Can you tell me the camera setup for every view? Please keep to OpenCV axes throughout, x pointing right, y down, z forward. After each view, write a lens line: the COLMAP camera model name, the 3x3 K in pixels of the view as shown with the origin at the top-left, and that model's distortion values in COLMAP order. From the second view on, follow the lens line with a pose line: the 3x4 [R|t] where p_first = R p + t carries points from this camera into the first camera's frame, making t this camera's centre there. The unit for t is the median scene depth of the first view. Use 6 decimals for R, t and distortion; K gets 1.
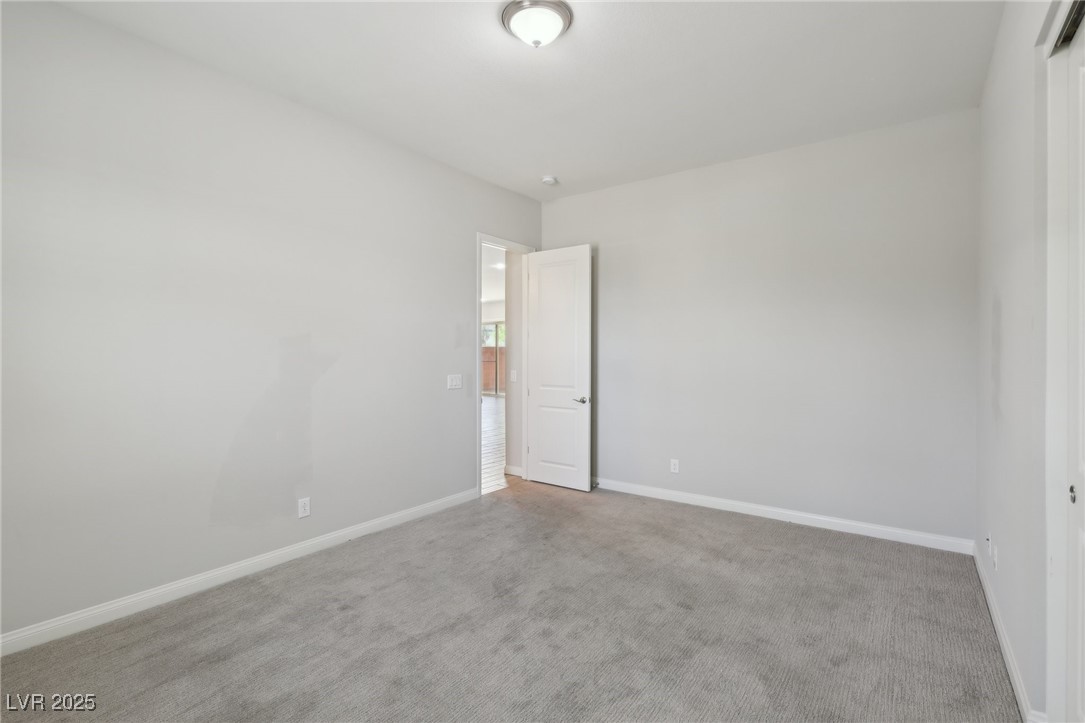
lens RADIAL K [[514.4, 0, 544.5], [0, 514.4, 358.8], [0, 0, 1]] dist [0.006319, -0.000442]
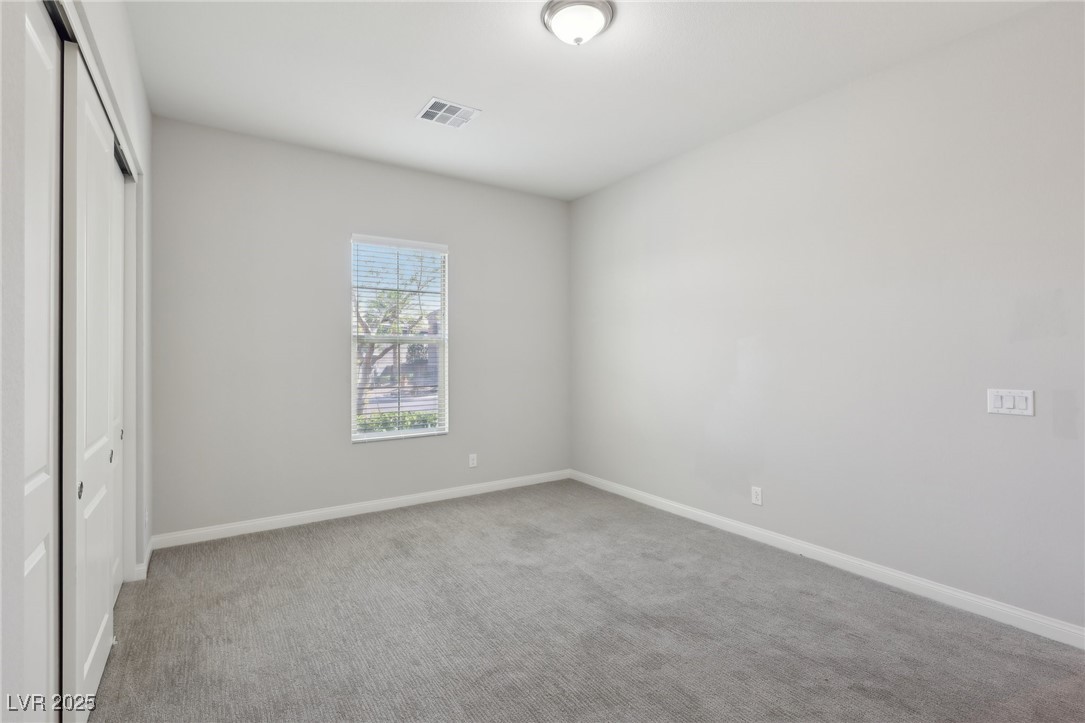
lens RADIAL K [[514.4, 0, 549.3], [0, 514.4, 360.3], [0, 0, 1]] dist [0.006319, -0.000442]
pose [[-0.350555, 0.008625, -0.936502, 0.722364], [-0.004173, 0.999933, 0.010771, -0.006751], [0.936533, 0.007684, -0.350495, 1.003106]]
